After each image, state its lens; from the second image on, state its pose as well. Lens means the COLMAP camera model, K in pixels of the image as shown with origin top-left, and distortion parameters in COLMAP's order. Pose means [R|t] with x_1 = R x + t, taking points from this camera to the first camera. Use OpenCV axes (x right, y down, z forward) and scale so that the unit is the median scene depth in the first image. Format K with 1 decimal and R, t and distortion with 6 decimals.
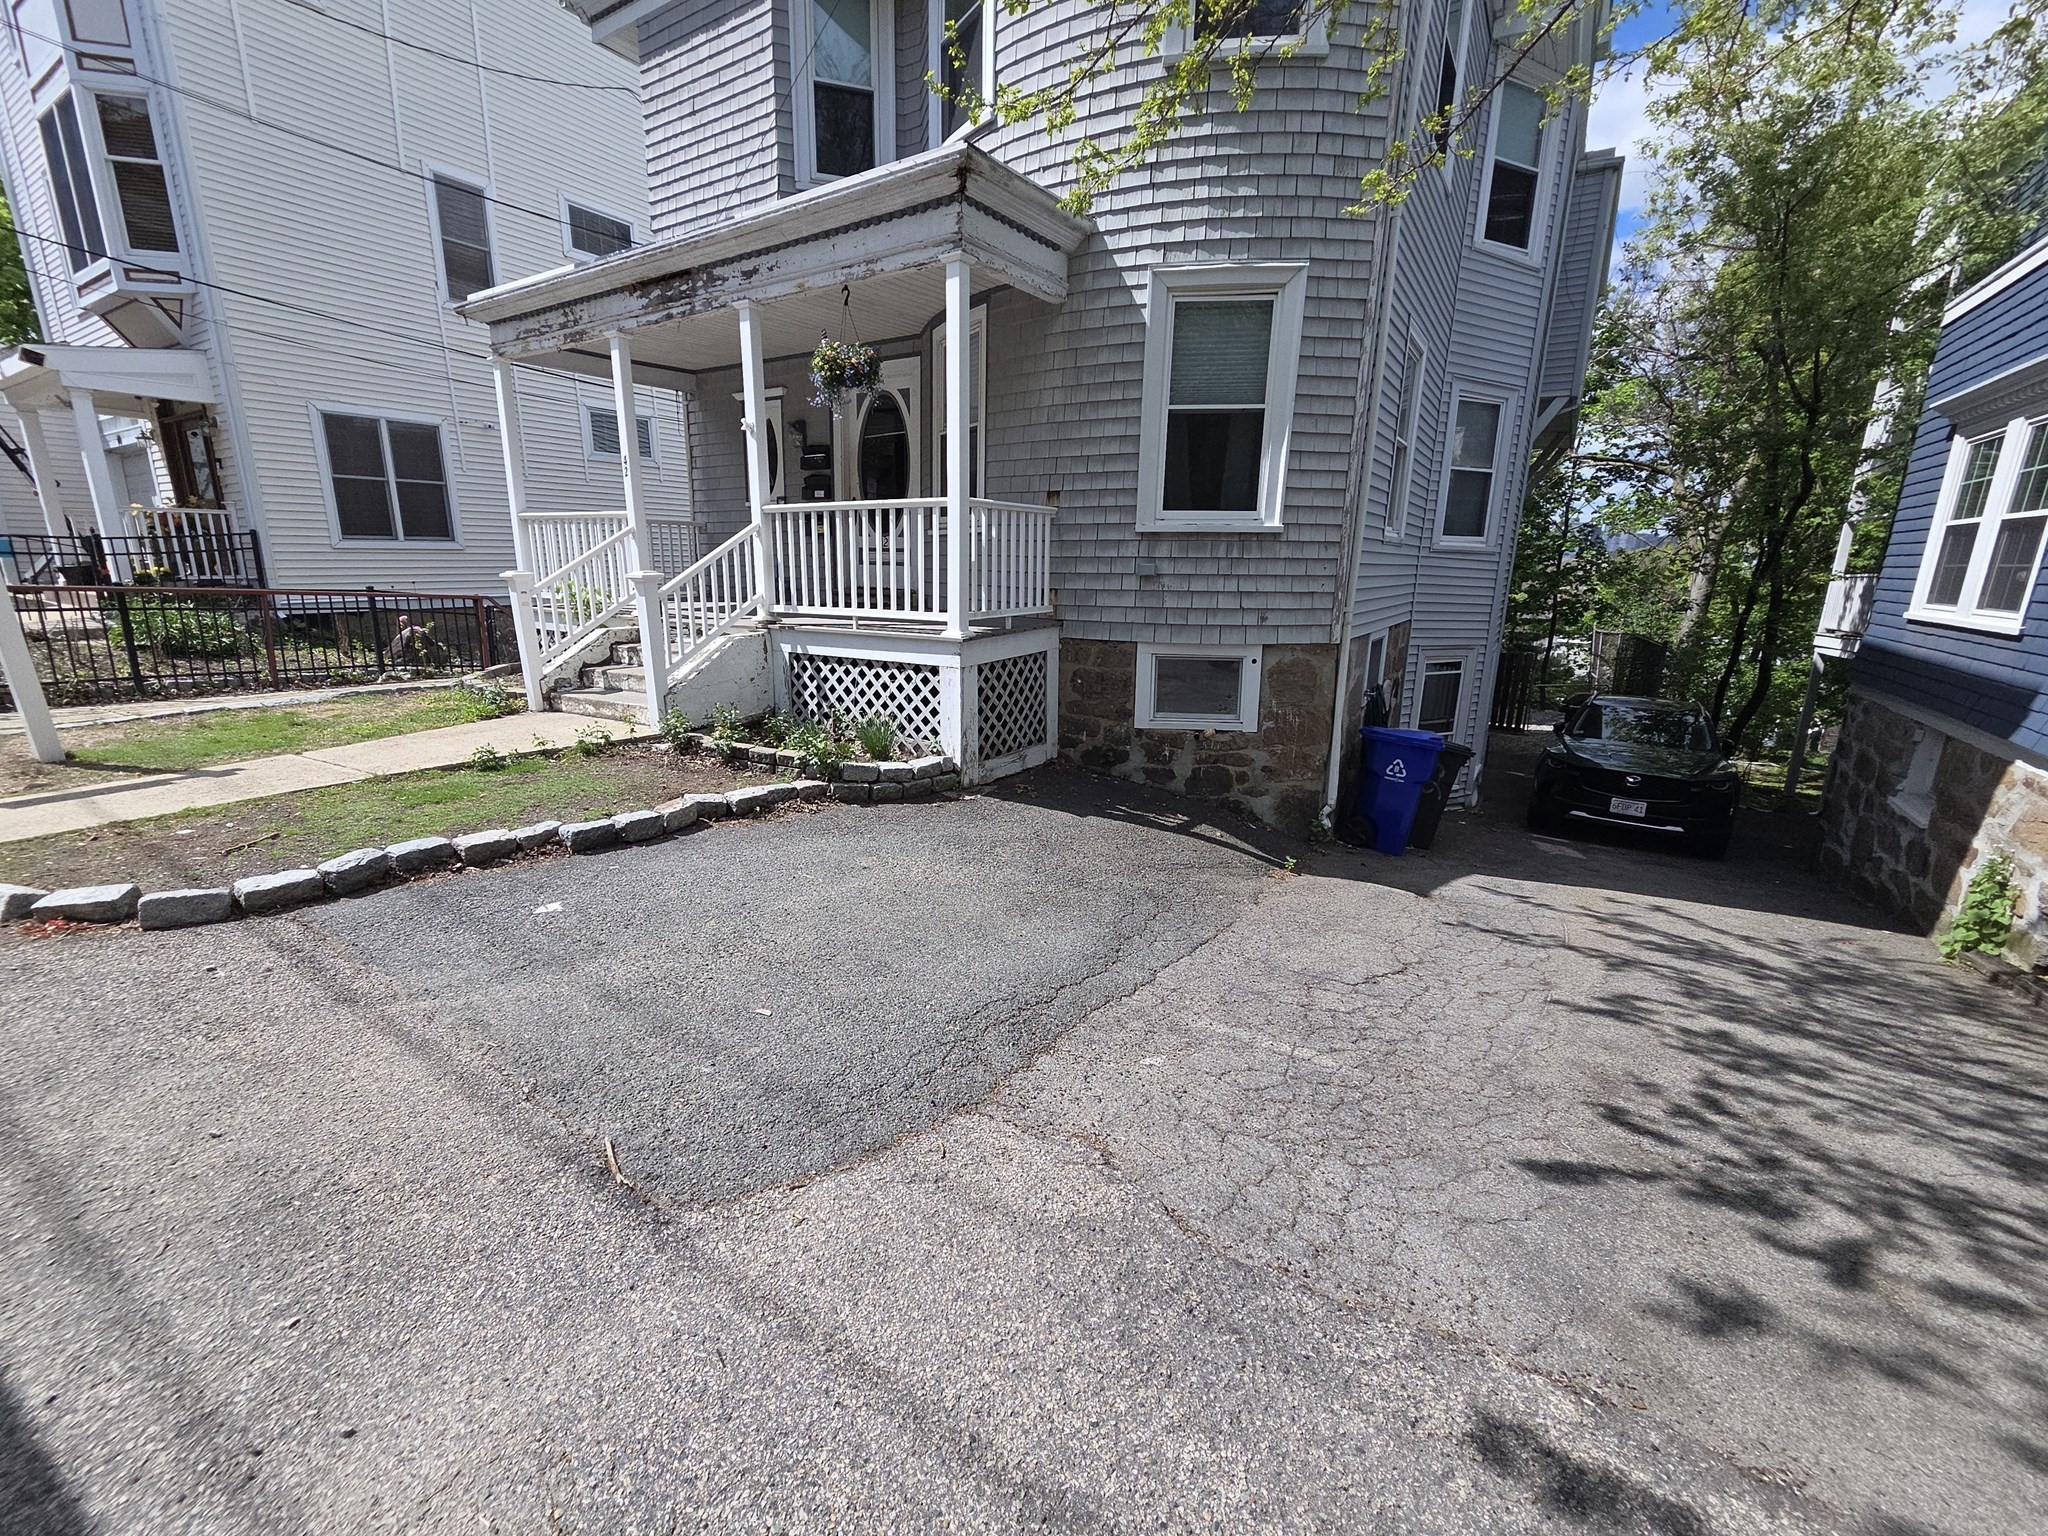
lens RADIAL K [[844.3, 0, 1016.2], [0, 844.3, 764.4], [0, 0, 1]] dist [0.005458, -0.002564]
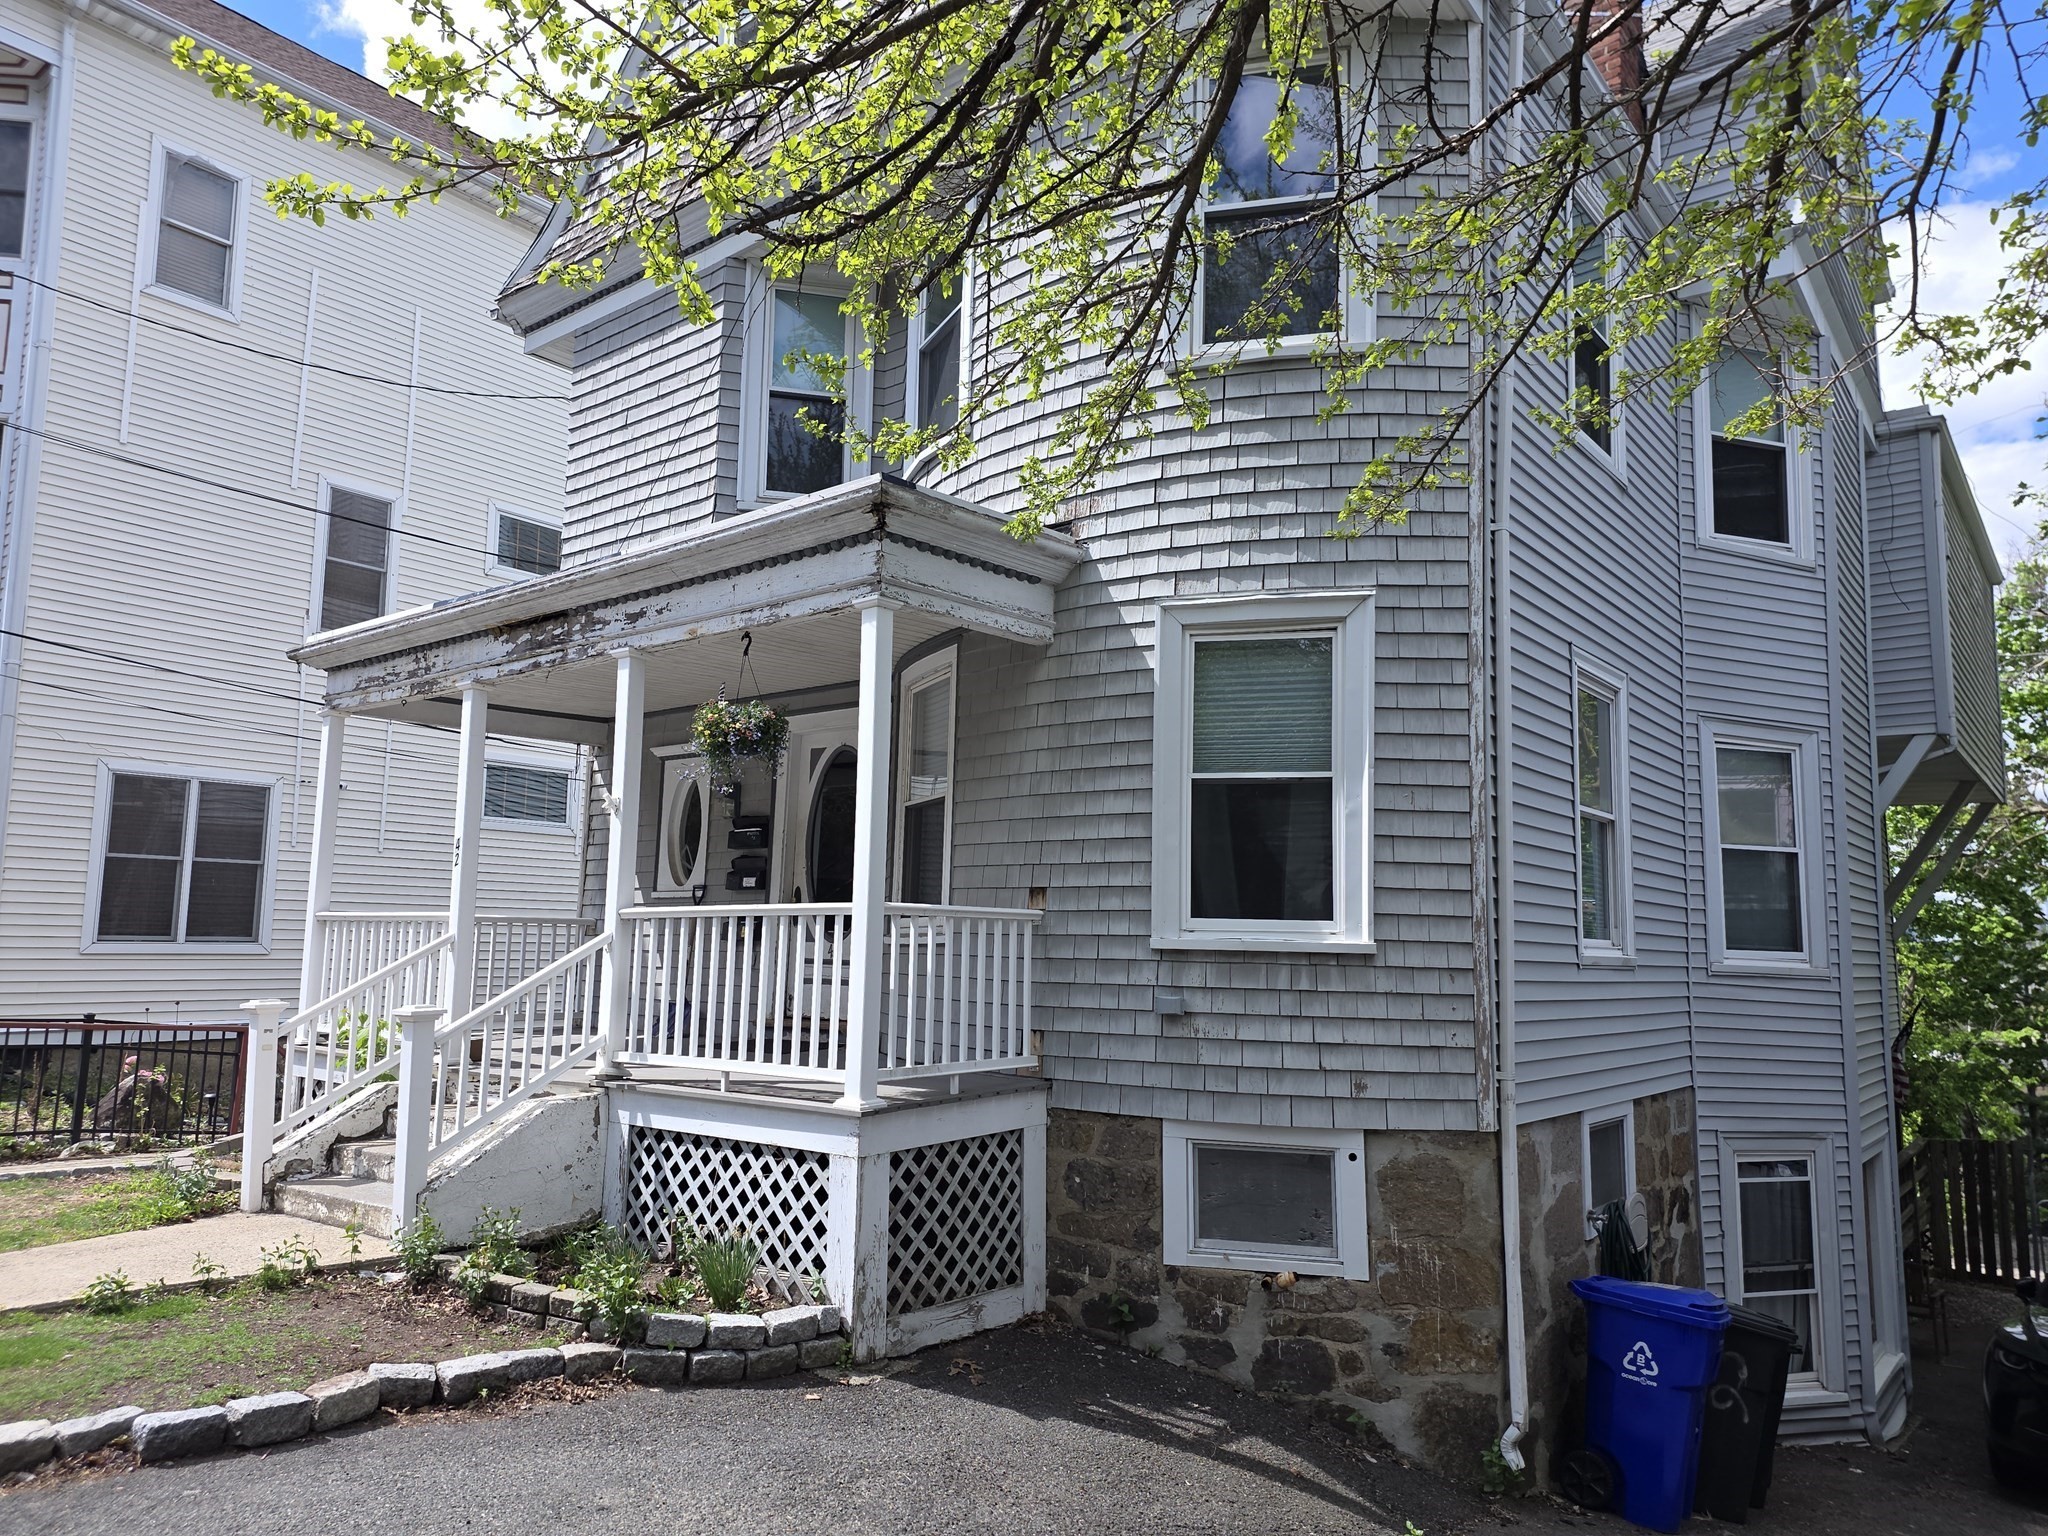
lens RADIAL K [[1364.4, 0, 1026.6], [0, 1364.4, 789.7], [0, 0, 1]] dist [0.071218, -0.037319]
pose [[0.993505, -0.005468, -0.113658, 0.161805], [-0.034508, 0.937326, -0.346740, -0.016824], [0.108431, 0.348410, 0.931049, -0.053297]]
